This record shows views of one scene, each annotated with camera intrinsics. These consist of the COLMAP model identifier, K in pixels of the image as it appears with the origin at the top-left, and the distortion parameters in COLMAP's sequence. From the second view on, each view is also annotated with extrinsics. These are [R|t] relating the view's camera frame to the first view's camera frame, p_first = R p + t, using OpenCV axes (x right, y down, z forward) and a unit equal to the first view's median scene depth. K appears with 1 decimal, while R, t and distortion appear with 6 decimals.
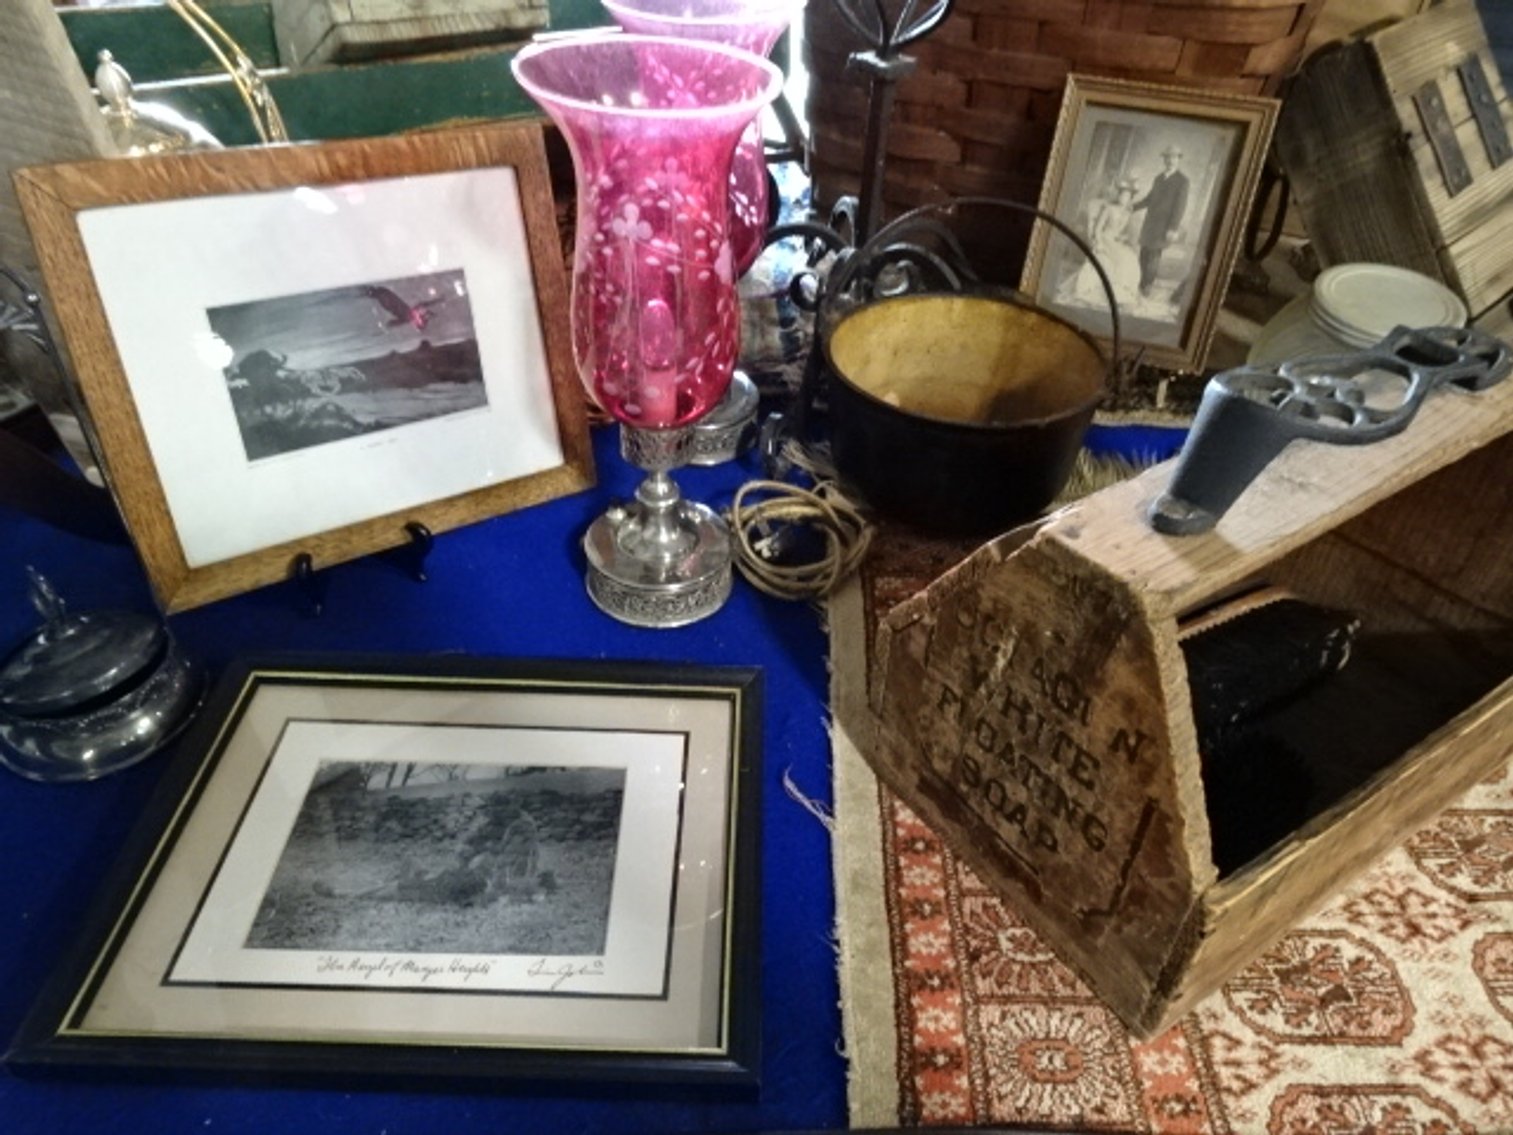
lens RADIAL K [[1078.4, 0, 754.9], [0, 1078.4, 566.4], [0, 0, 1]] dist [0.017050, -0.008349]
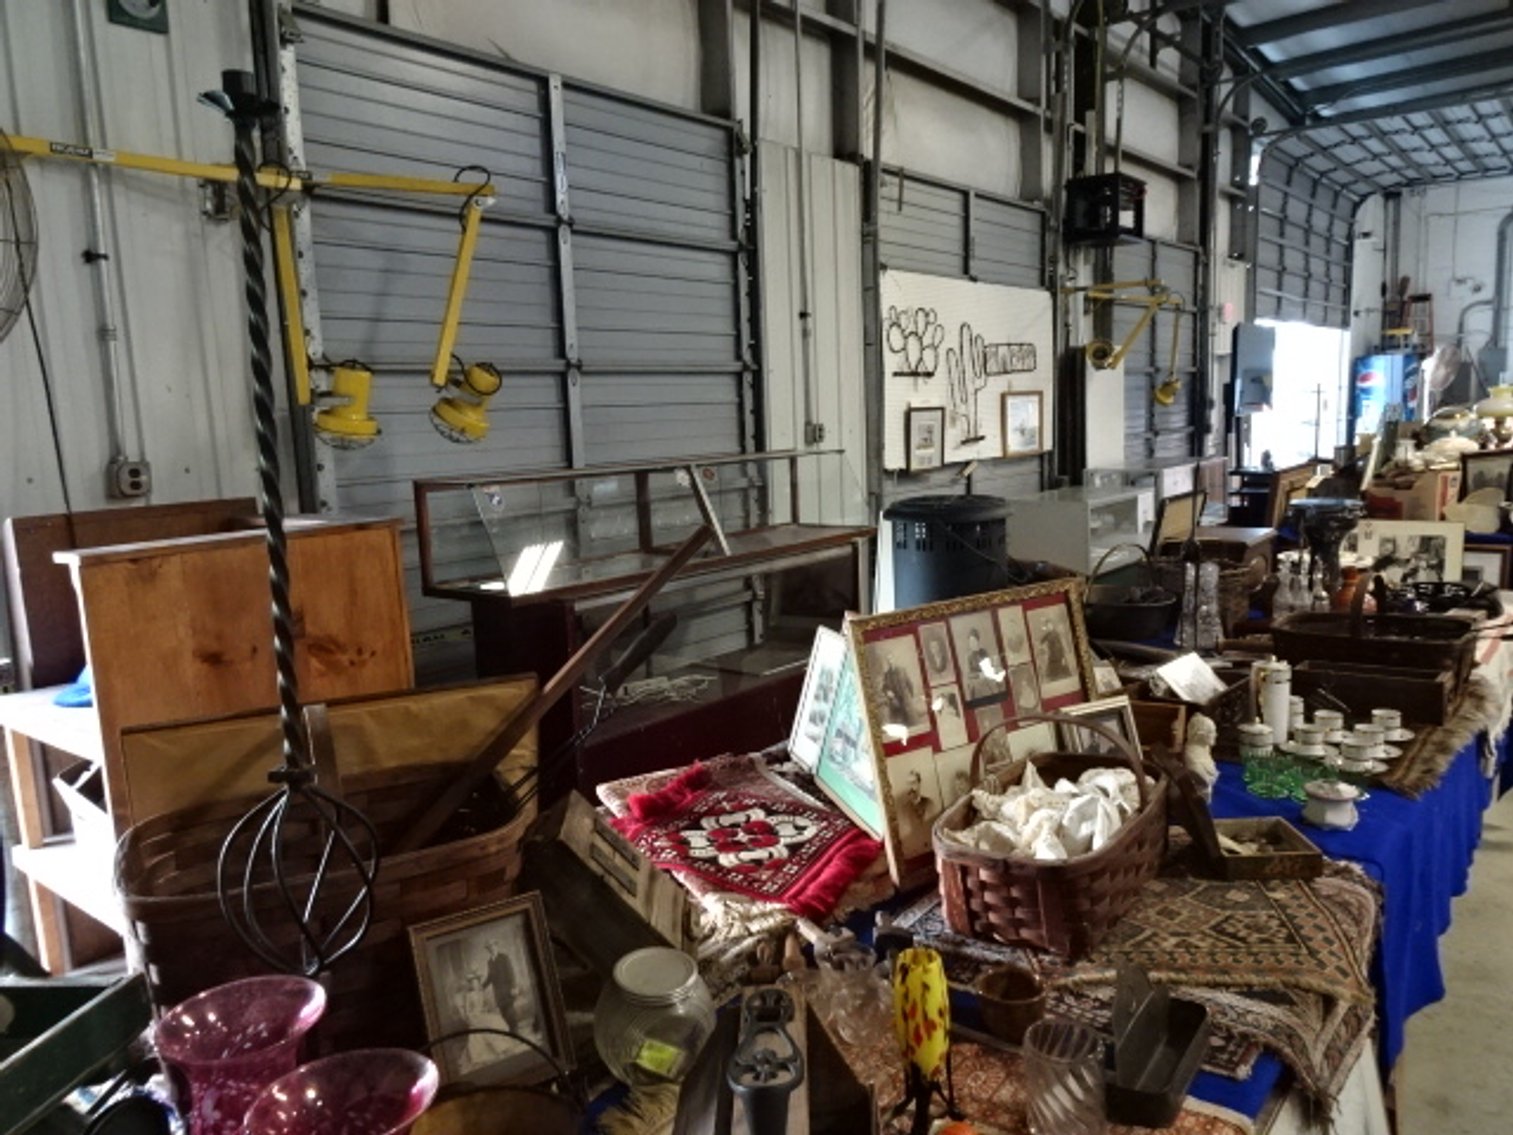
lens RADIAL K [[1078.4, 0, 758.3], [0, 1078.4, 569.5], [0, 0, 1]] dist [0.017050, -0.008349]
pose [[0.588691, -0.161343, 0.792093, -0.555291], [0.559925, 0.788130, -0.255605, -0.224476], [-0.583032, 0.593985, 0.554305, -0.391989]]
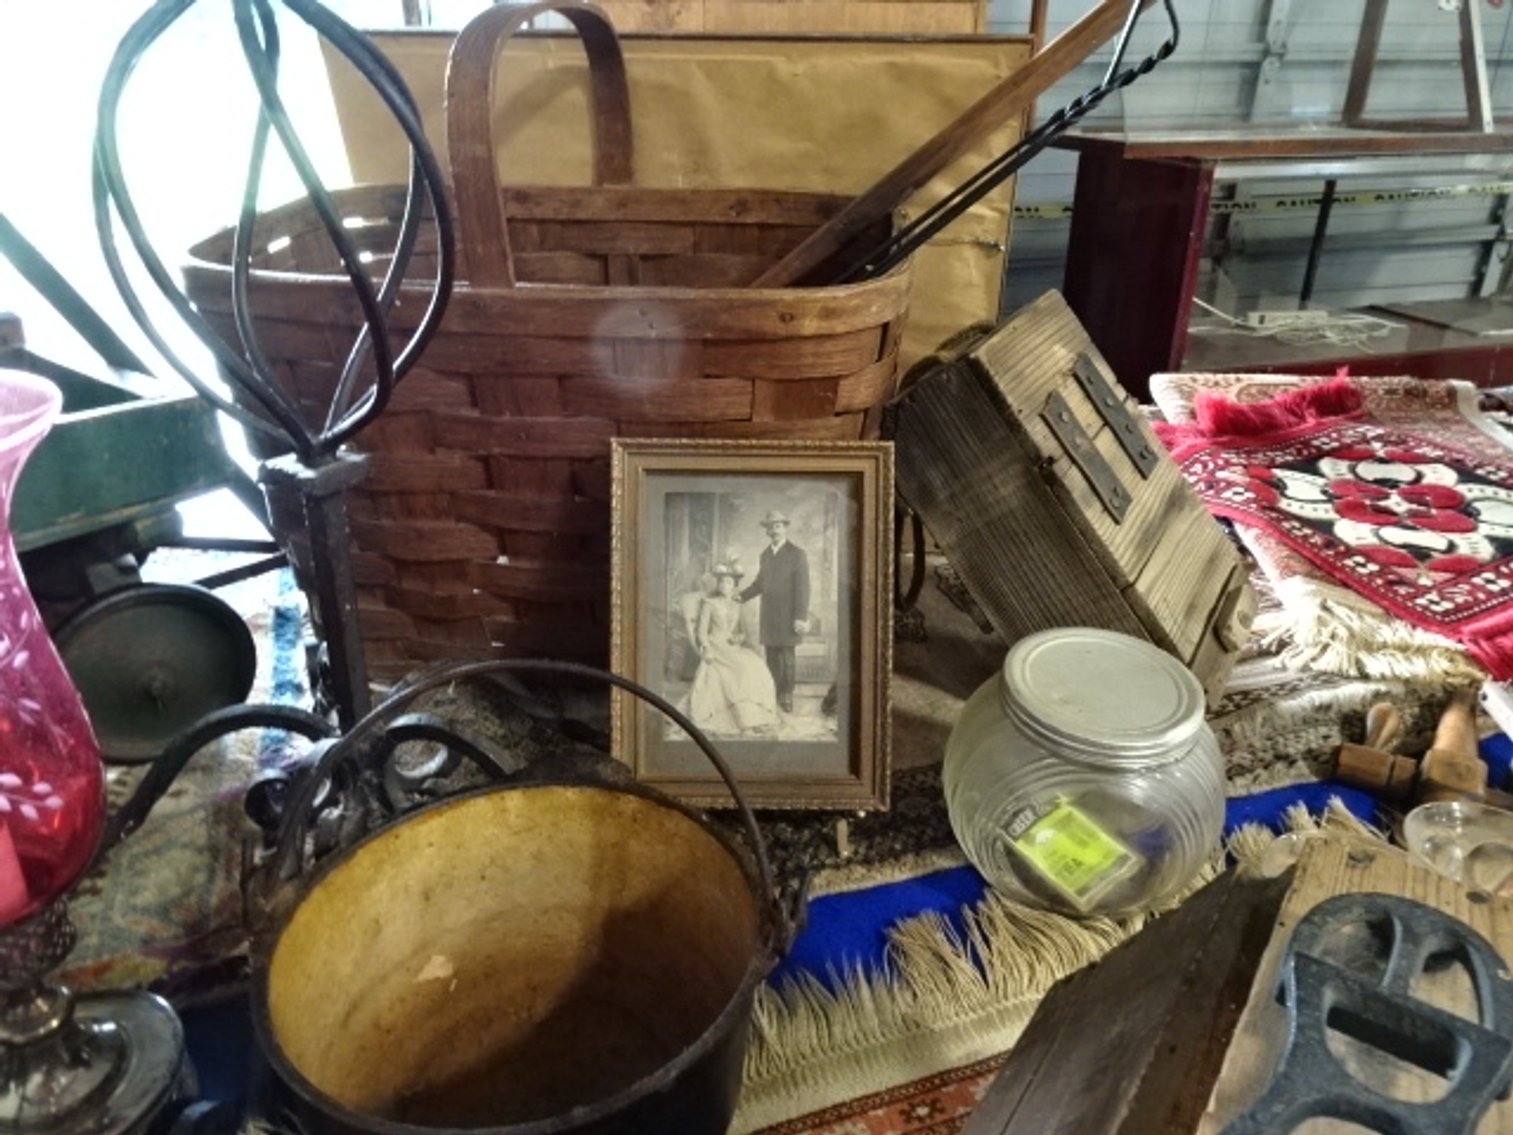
lens RADIAL K [[1078.4, 0, 756.9], [0, 1078.4, 561.5], [0, 0, 1]] dist [0.017050, -0.008349]
pose [[0.939851, -0.162812, 0.300285, 0.171122], [0.232758, 0.948666, -0.214141, -0.227918], [-0.250006, 0.271155, 0.929501, 0.378892]]
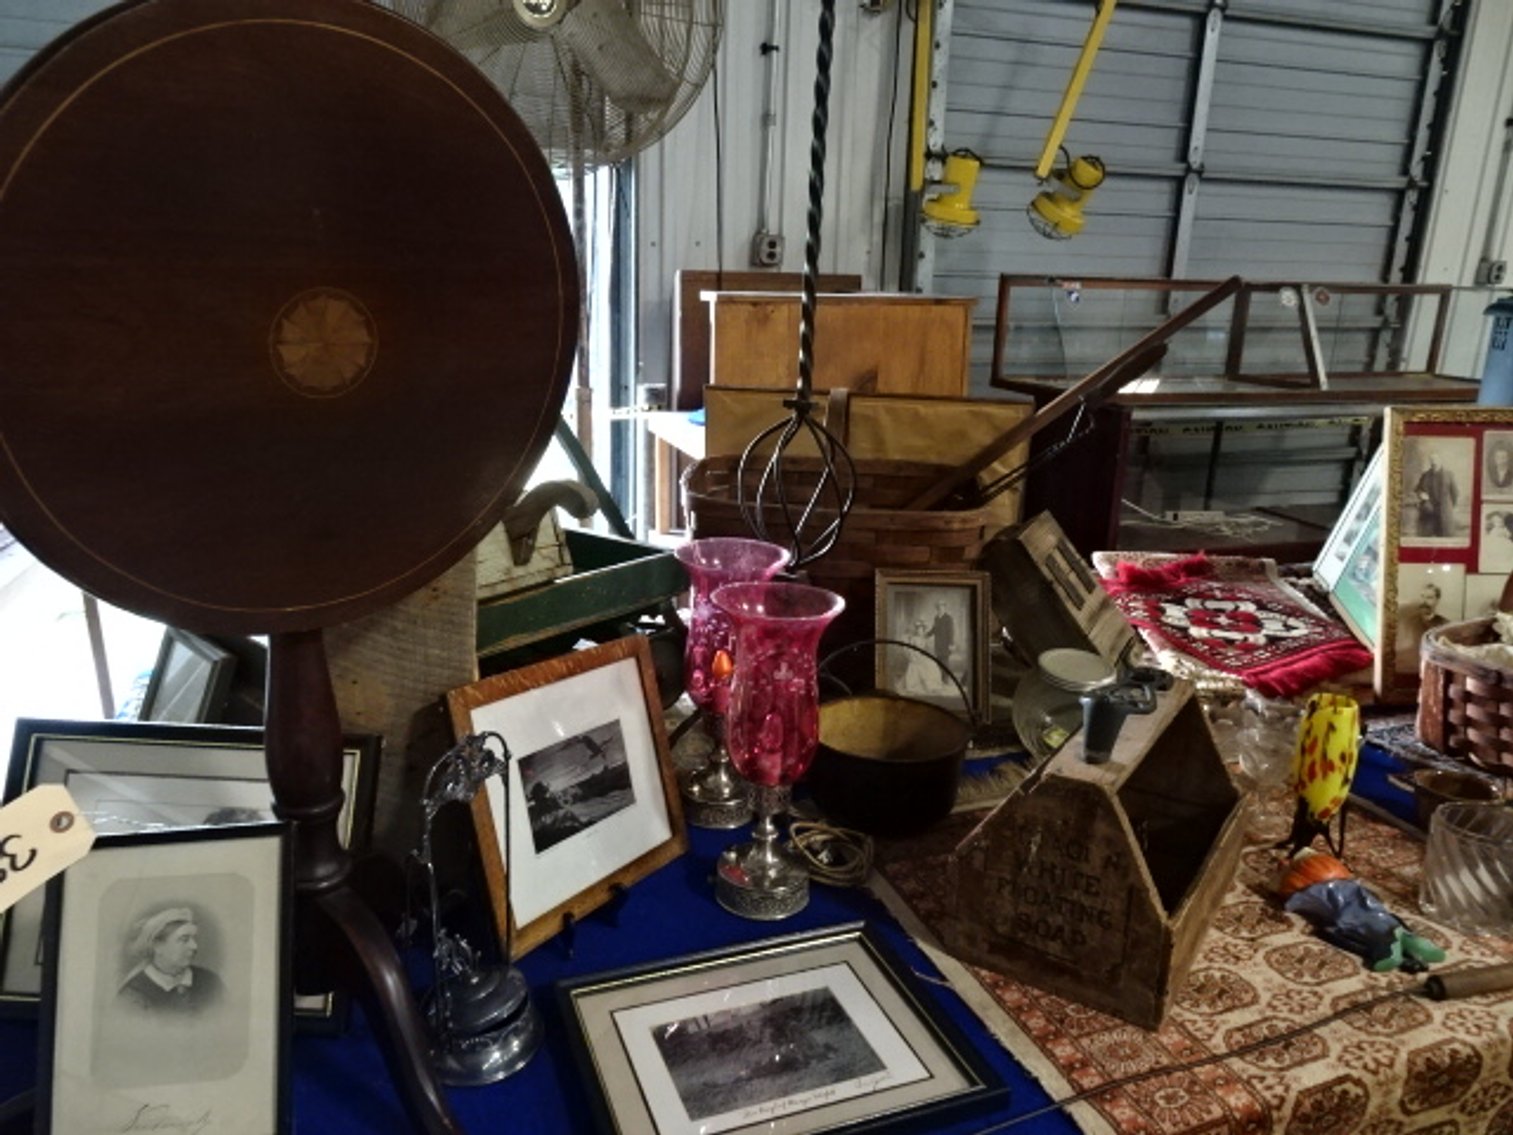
lens RADIAL K [[1078.4, 0, 758.1], [0, 1078.4, 570.5], [0, 0, 1]] dist [0.017050, -0.008349]
pose [[0.927155, -0.099705, 0.361169, -0.575007], [0.234202, 0.906642, -0.350928, 0.127005], [-0.292462, 0.409951, 0.863948, -0.500960]]
